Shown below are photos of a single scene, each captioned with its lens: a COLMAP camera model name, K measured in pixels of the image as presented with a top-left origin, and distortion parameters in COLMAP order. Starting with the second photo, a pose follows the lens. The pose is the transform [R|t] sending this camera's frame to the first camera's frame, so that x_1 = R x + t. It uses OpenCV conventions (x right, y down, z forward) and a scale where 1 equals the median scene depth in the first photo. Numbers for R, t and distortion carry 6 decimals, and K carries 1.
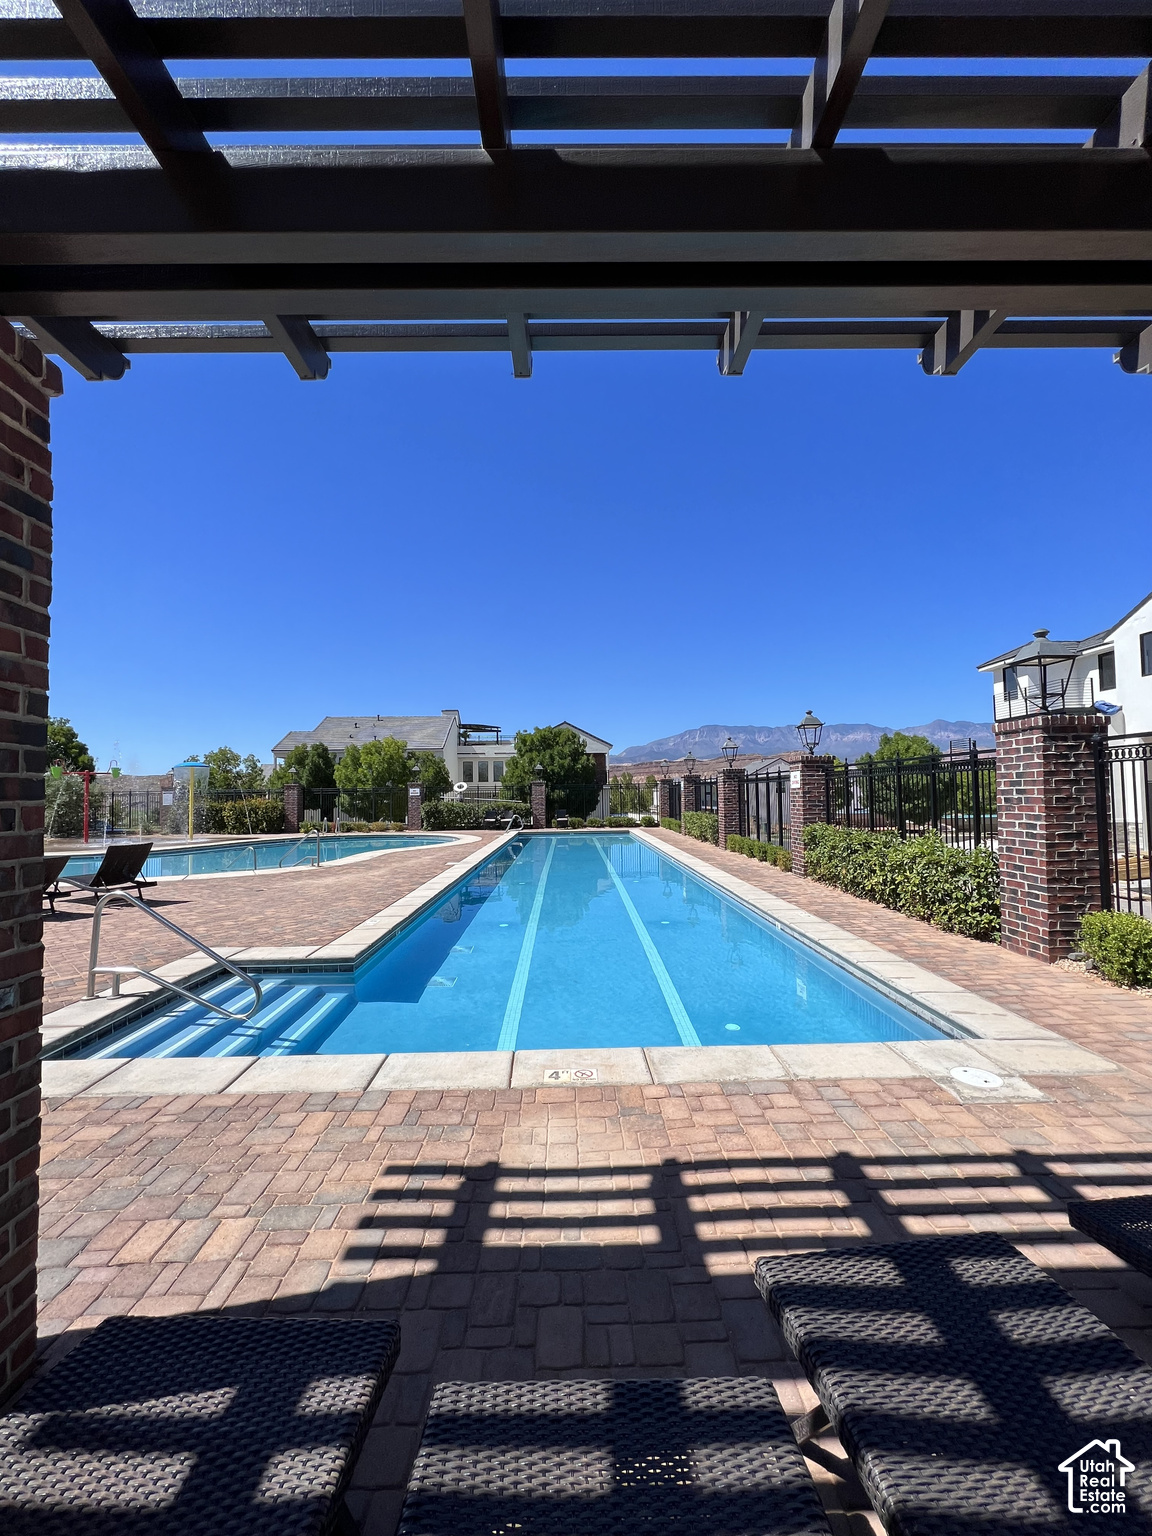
lens RADIAL K [[605.8, 0, 576.0], [0, 605.8, 768.0], [0, 0, 1]] dist [-0.002460, 0.000038]
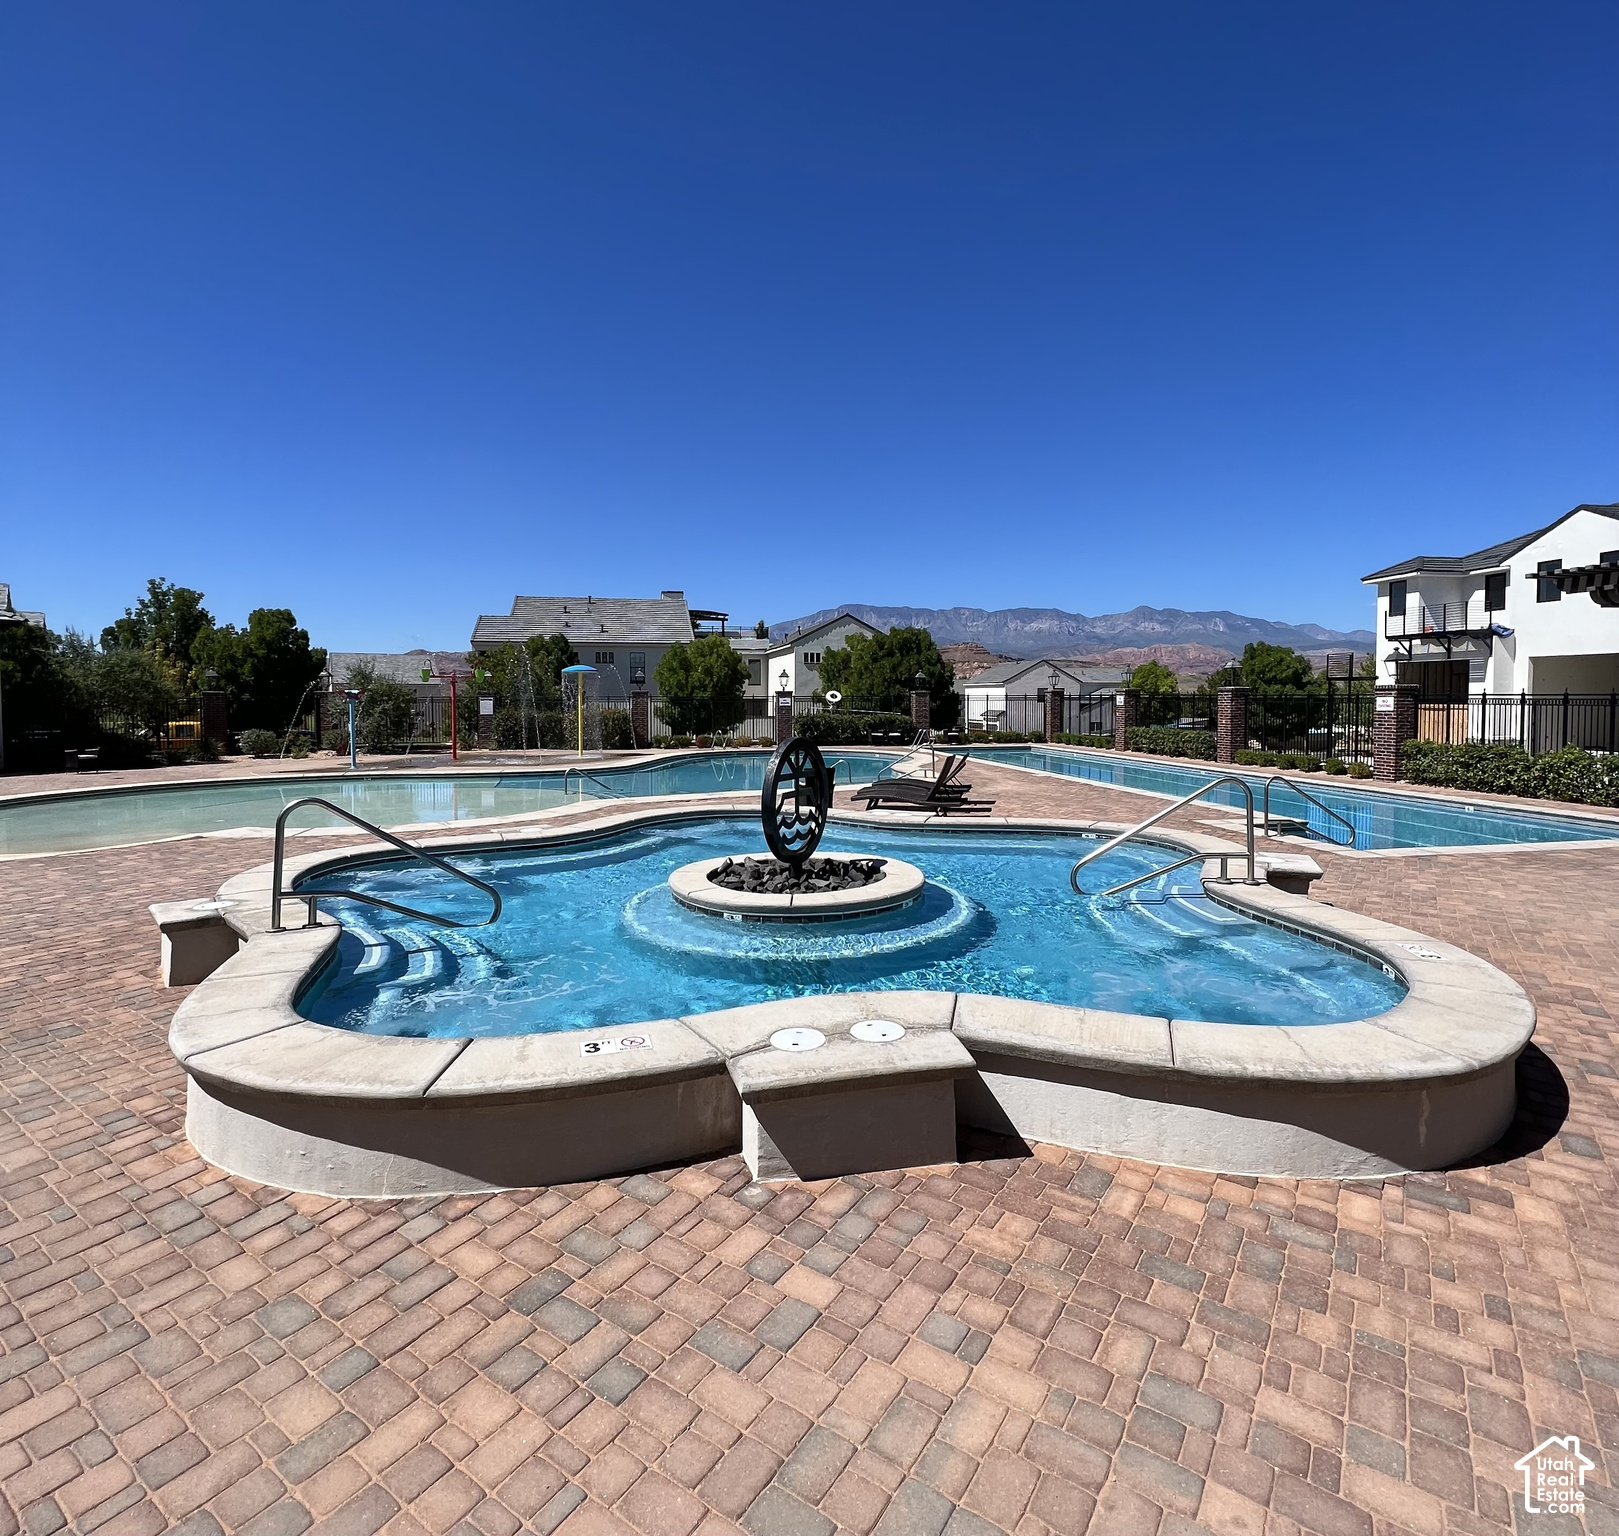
lens RADIAL K [[844.7, 0, 812.0], [0, 844.7, 729.2], [0, 0, 1]] dist [0.002580, 0.000407]
pose [[0.985162, 0.005487, 0.171540, -2.081610], [-0.019246, 0.996717, 0.078645, -0.082291], [-0.170545, -0.080779, 0.982033, -0.959324]]
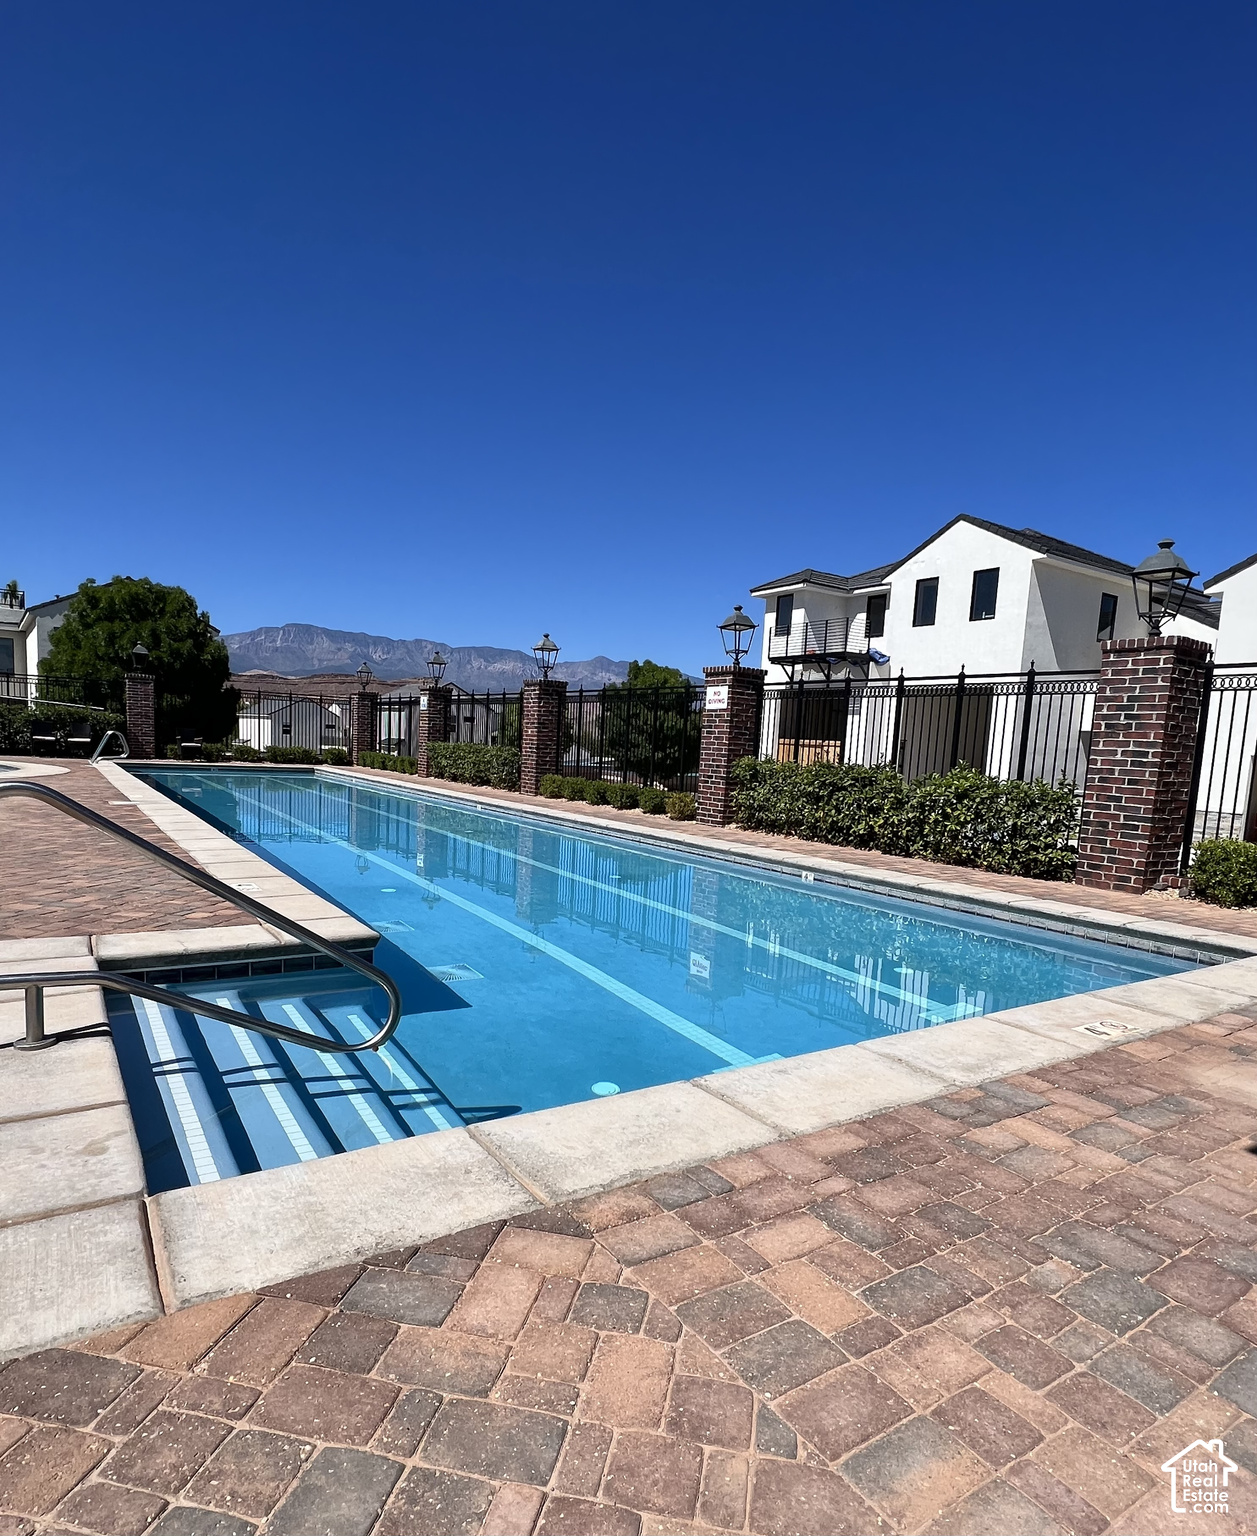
lens RADIAL K [[867.8, 0, 624.0], [0, 867.8, 847.5], [0, 0, 1]] dist [0.005845, 0.000639]
pose [[0.837075, -0.004121, 0.547073, -0.617522], [-0.089634, 0.985426, 0.144572, 0.108757], [-0.539696, -0.170054, 0.824506, 0.276865]]
